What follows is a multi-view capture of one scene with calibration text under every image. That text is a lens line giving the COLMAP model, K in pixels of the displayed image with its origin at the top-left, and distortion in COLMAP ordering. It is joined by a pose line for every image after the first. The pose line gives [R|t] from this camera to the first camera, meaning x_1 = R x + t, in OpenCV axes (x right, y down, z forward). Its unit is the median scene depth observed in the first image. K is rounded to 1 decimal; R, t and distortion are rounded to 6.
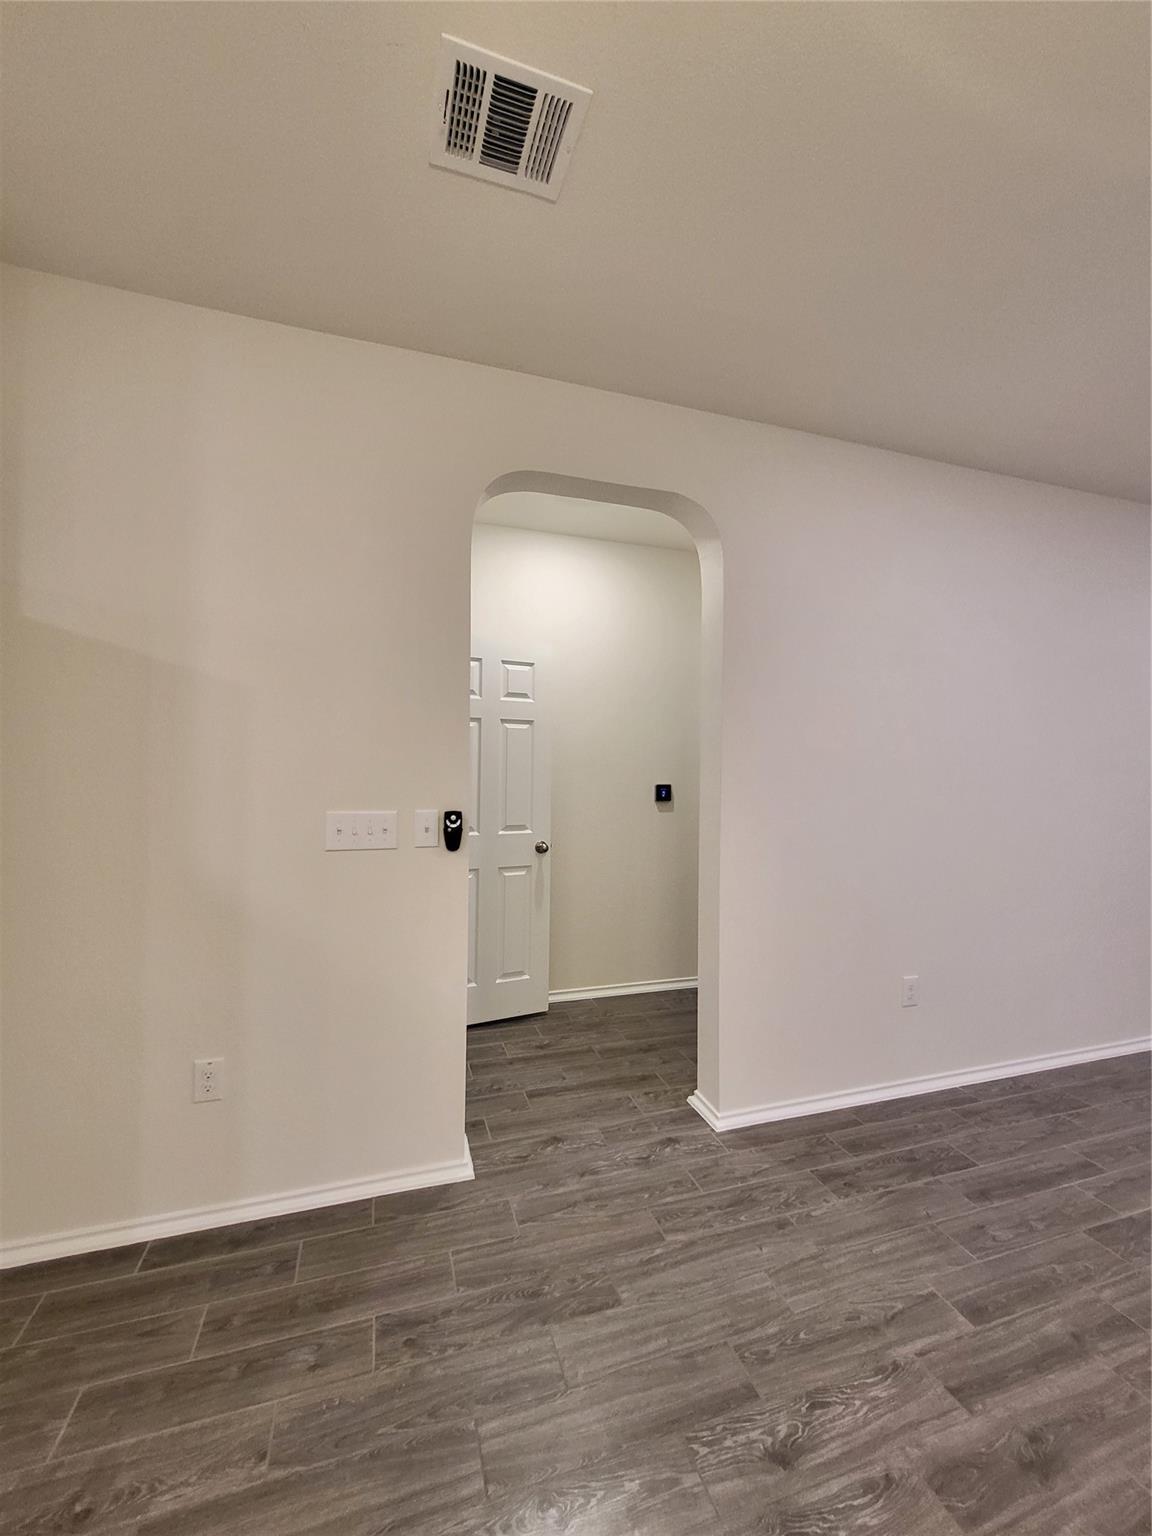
lens RADIAL K [[604.2, 0, 570.7], [0, 604.2, 762.1], [0, 0, 1]] dist [-0.001848, -0.000436]
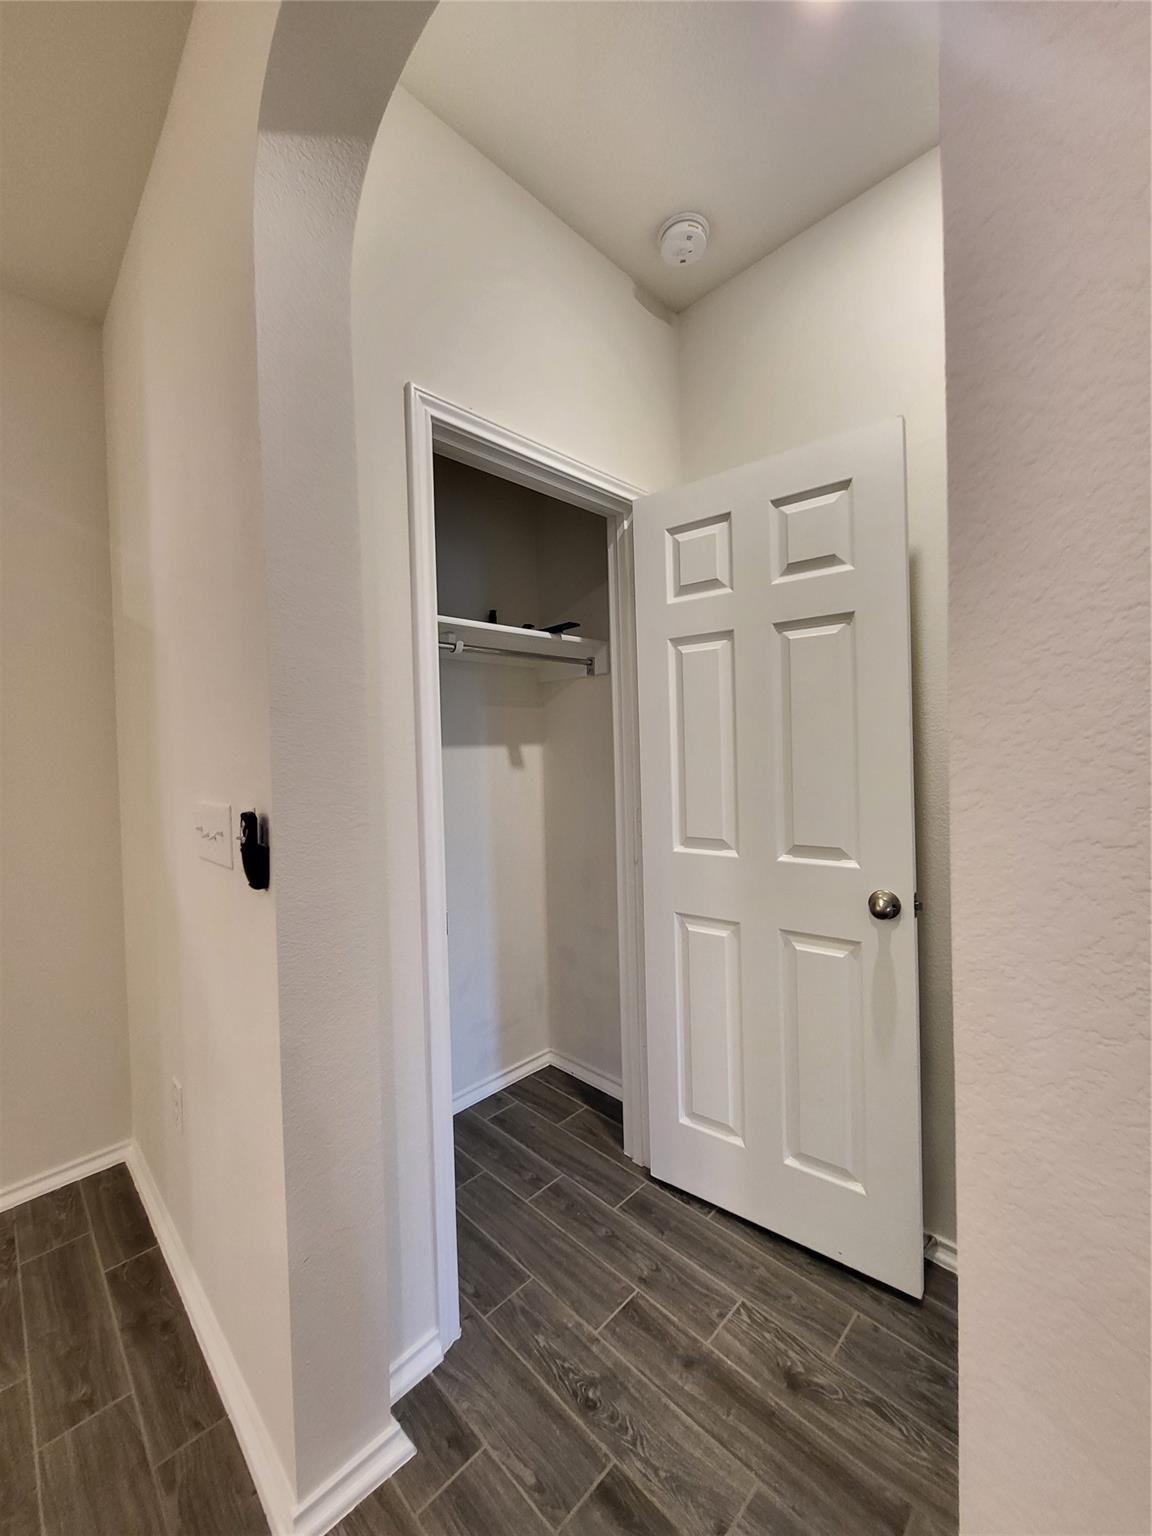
lens RADIAL K [[604.2, 0, 577.2], [0, 604.2, 746.9], [0, 0, 1]] dist [-0.001848, -0.000436]
pose [[0.458369, -0.007084, -0.888734, 0.238297], [0.028932, 0.999557, 0.006954, 0.019826], [0.888291, -0.028900, 0.458371, 0.633400]]
